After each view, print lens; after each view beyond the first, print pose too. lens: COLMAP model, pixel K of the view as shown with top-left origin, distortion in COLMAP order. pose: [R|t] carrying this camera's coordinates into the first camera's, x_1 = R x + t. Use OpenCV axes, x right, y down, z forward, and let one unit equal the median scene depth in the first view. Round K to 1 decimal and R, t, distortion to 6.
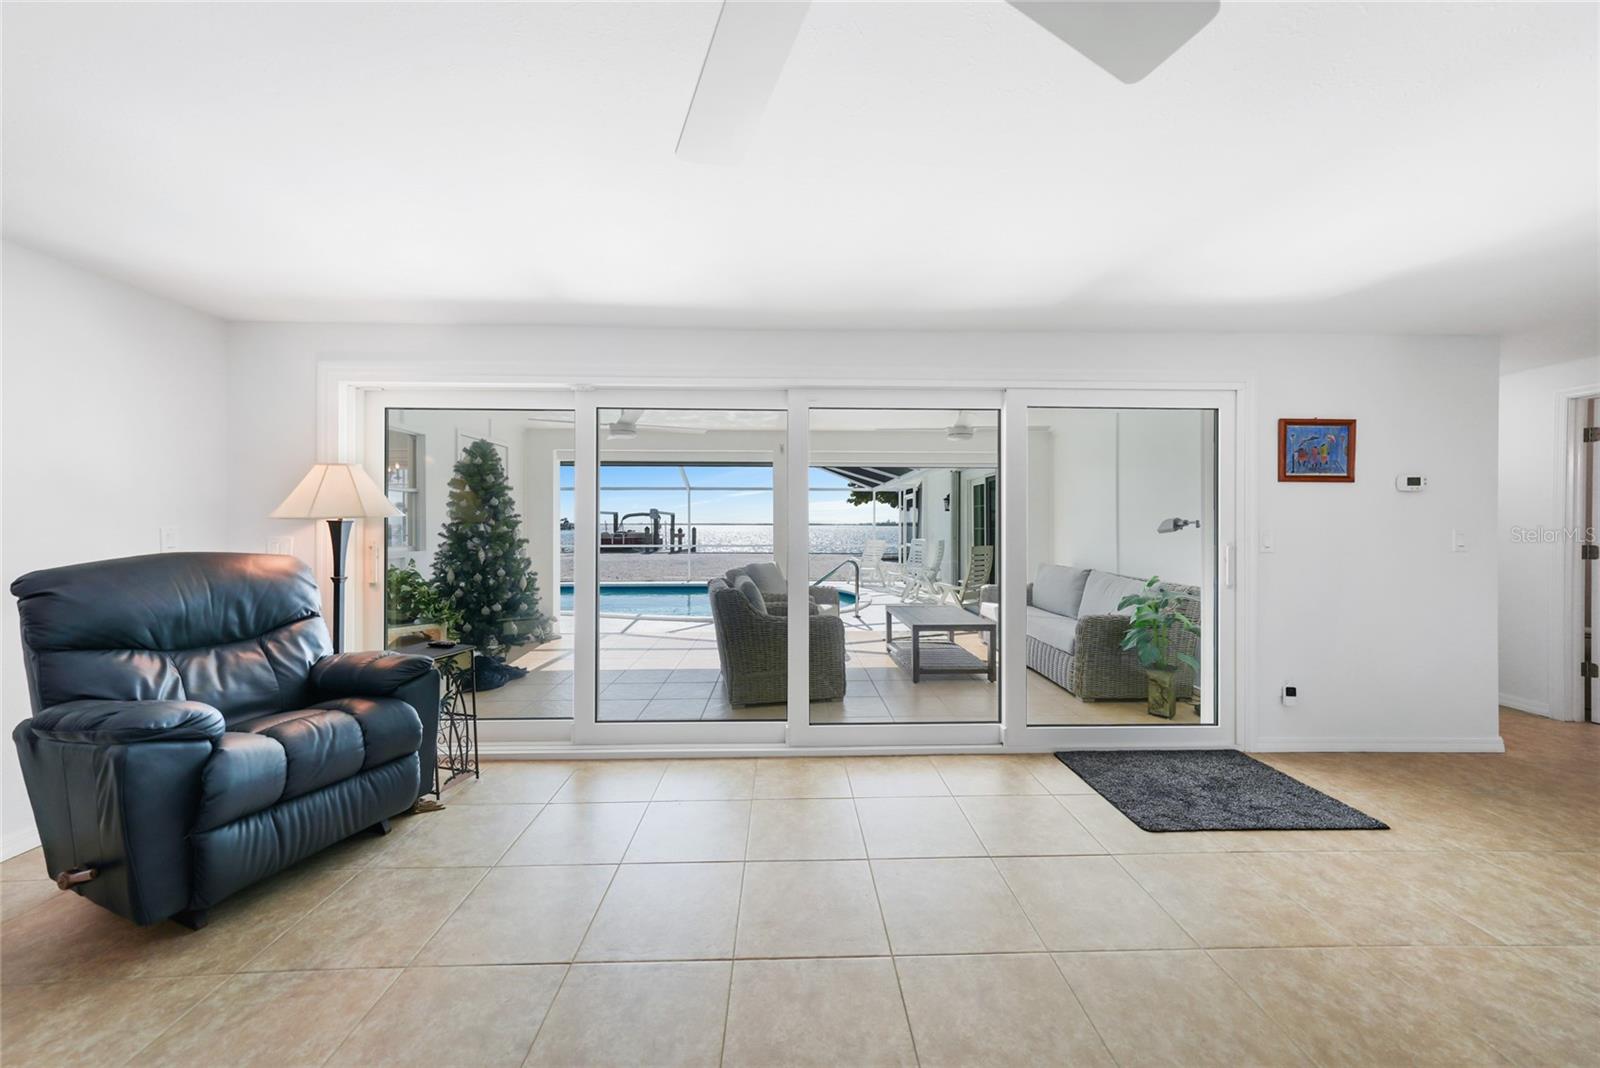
lens RADIAL K [[551.4, 0, 801.1], [0, 551.4, 527.3], [0, 0, 1]] dist [0.006826, 0.001374]
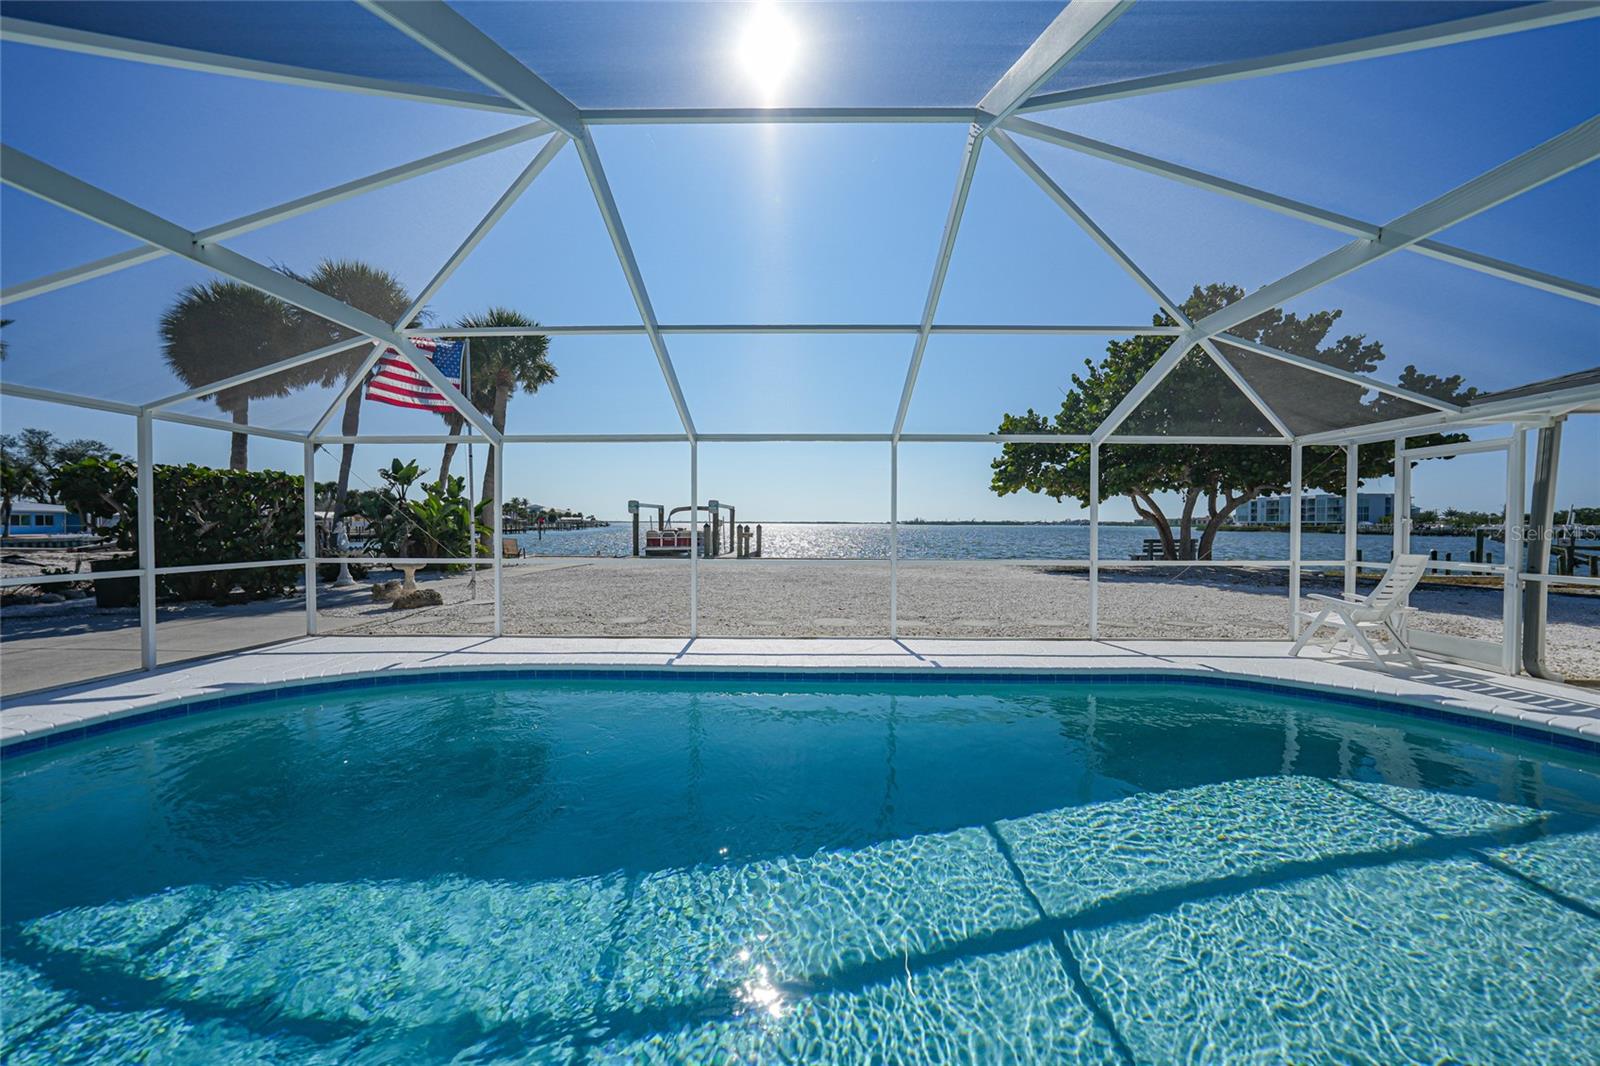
lens RADIAL K [[551.4, 0, 773.7], [0, 551.4, 536.2], [0, 0, 1]] dist [0.006826, 0.001374]
pose [[0.996814, 0.006192, -0.079527, -1.261261], [-0.004722, 0.999815, 0.018659, 0.018099], [0.079628, -0.018224, 0.996658, 2.461570]]
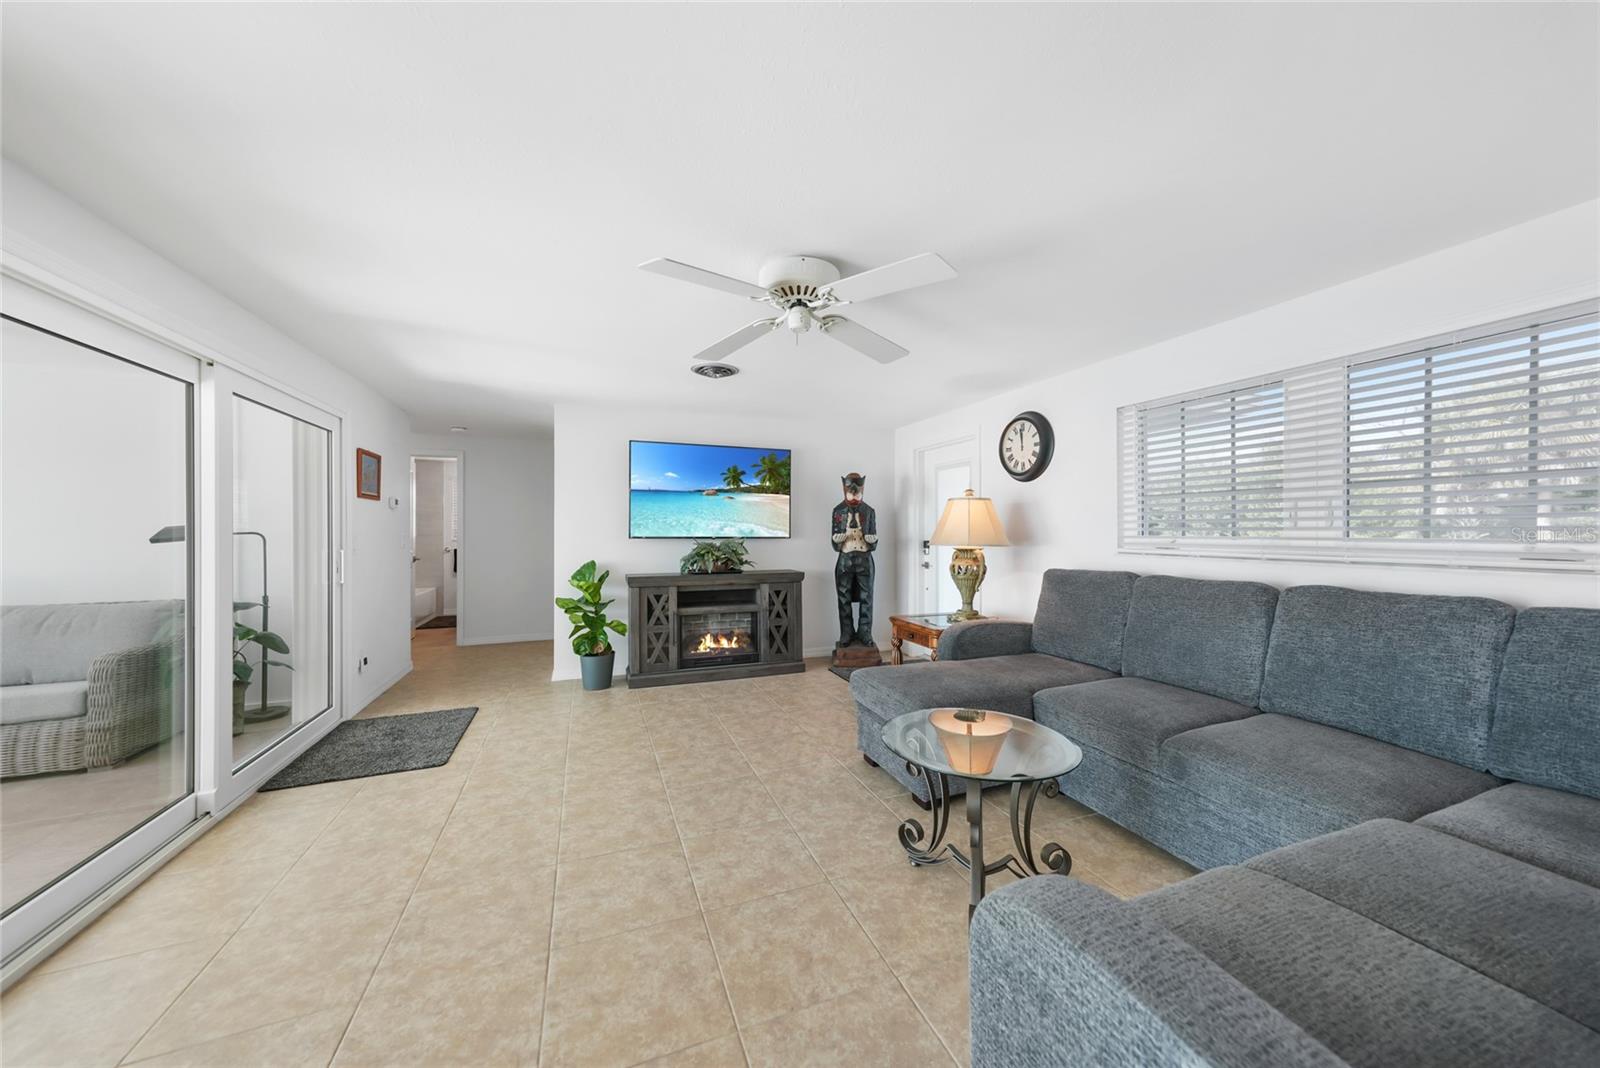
lens RADIAL K [[551.4, 0, 809.2], [0, 551.4, 528.4], [0, 0, 1]] dist [0.006826, 0.001374]
pose [[-0.348852, 0.001310, 0.937177, -0.689936], [0.006533, 0.999978, 0.001033, -0.007220], [-0.937155, 0.006483, -0.348853, 0.485707]]
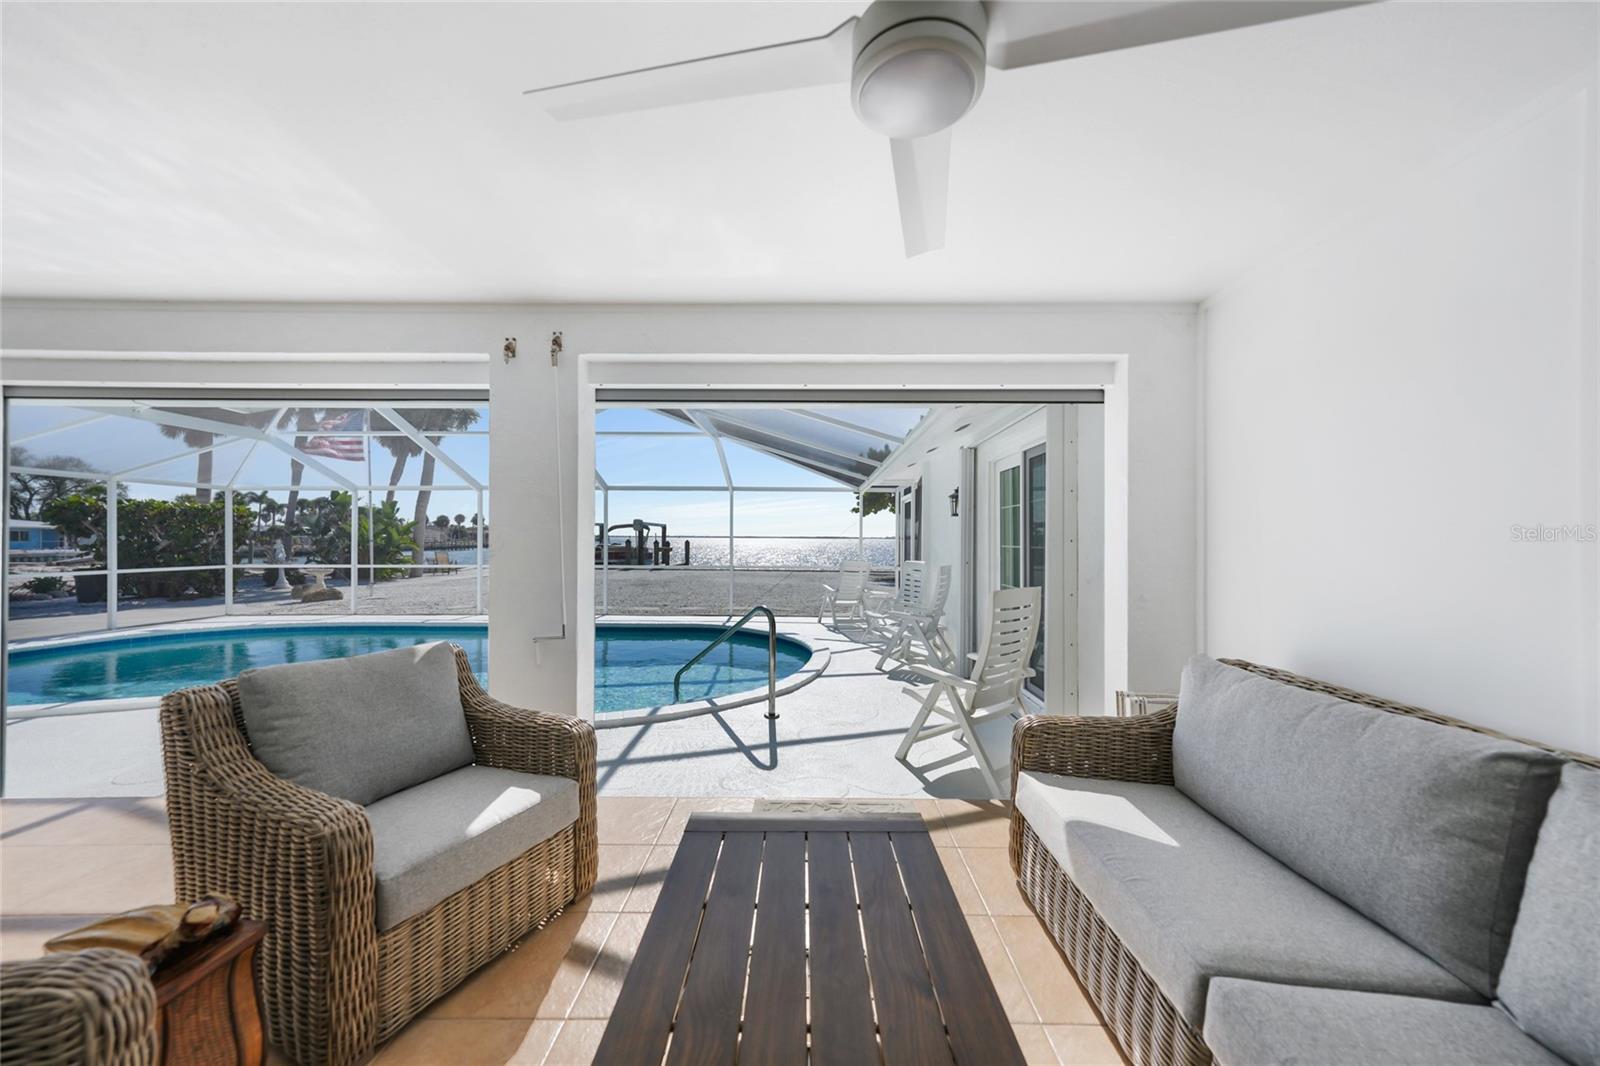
lens RADIAL K [[551.4, 0, 803.5], [0, 551.4, 539.5], [0, 0, 1]] dist [0.006826, 0.001374]
pose [[0.999050, 0.003957, -0.043399, 0.404920], [-0.004025, 0.999991, -0.001492, -0.008780], [0.043393, 0.001665, 0.999057, 1.263566]]
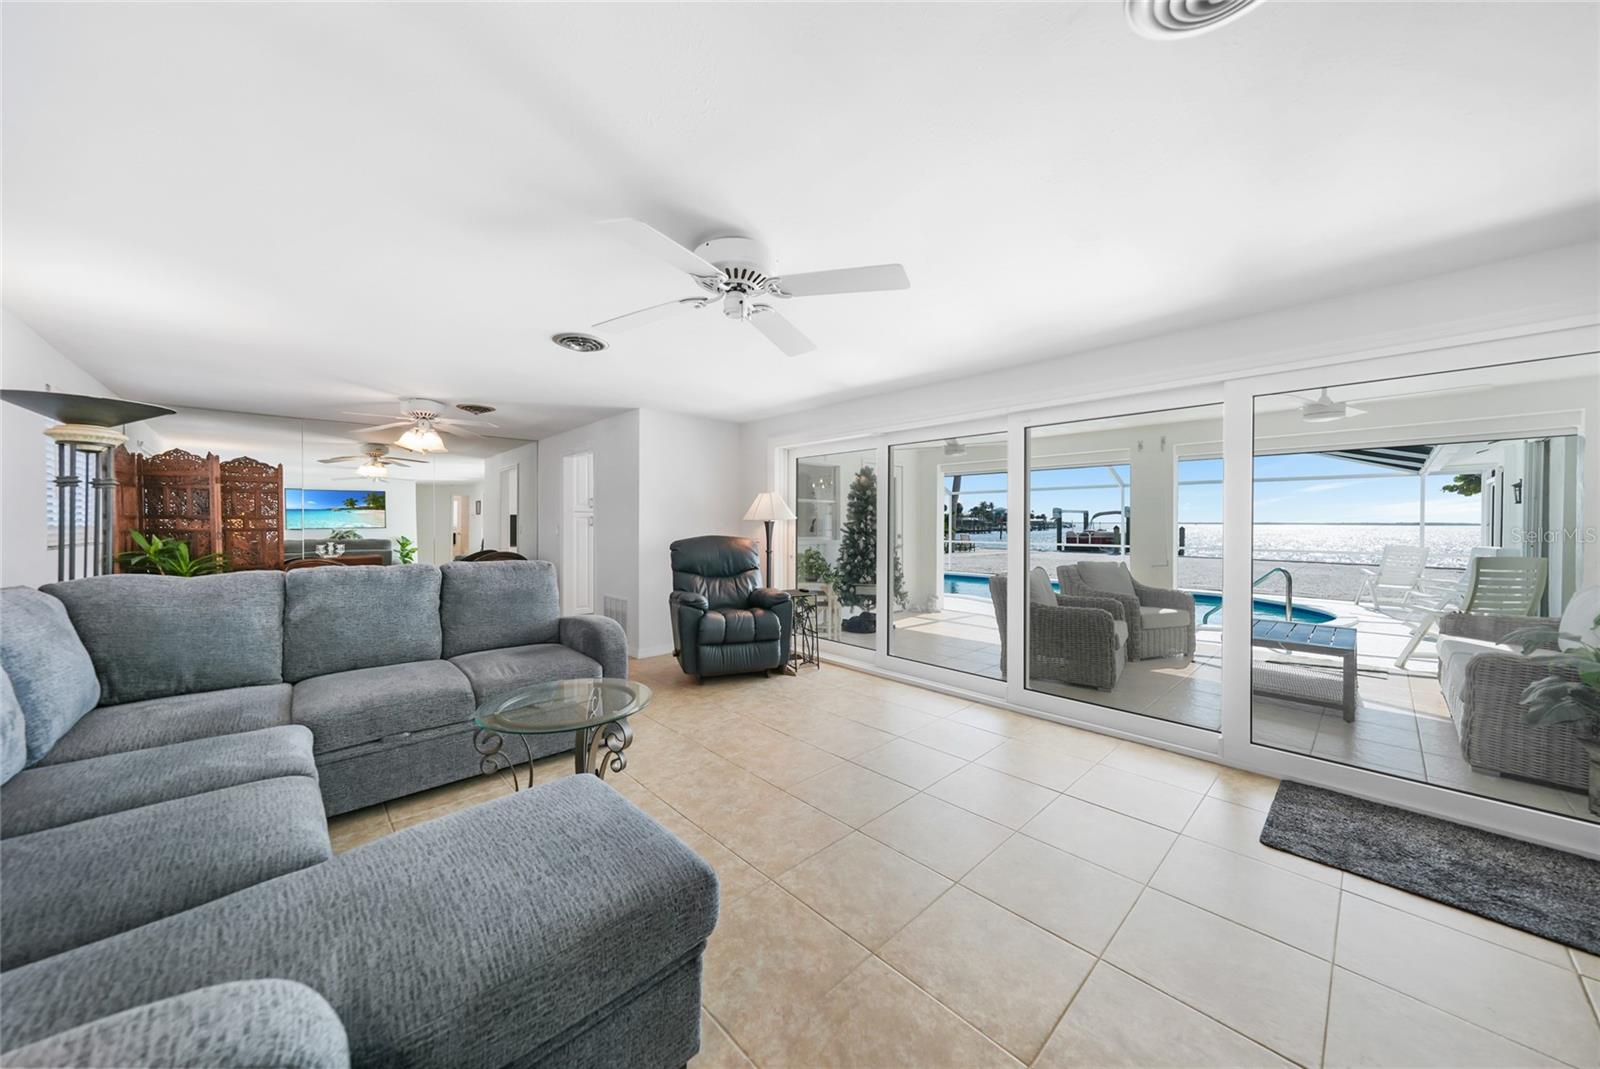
lens RADIAL K [[551.4, 0, 803.3], [0, 551.4, 531.2], [0, 0, 1]] dist [0.006826, 0.001374]
pose [[0.669406, 0.011858, -0.742803, 0.601912], [-0.004858, 0.999921, 0.011584, -0.001079], [0.742881, -0.004146, 0.669410, -0.177462]]
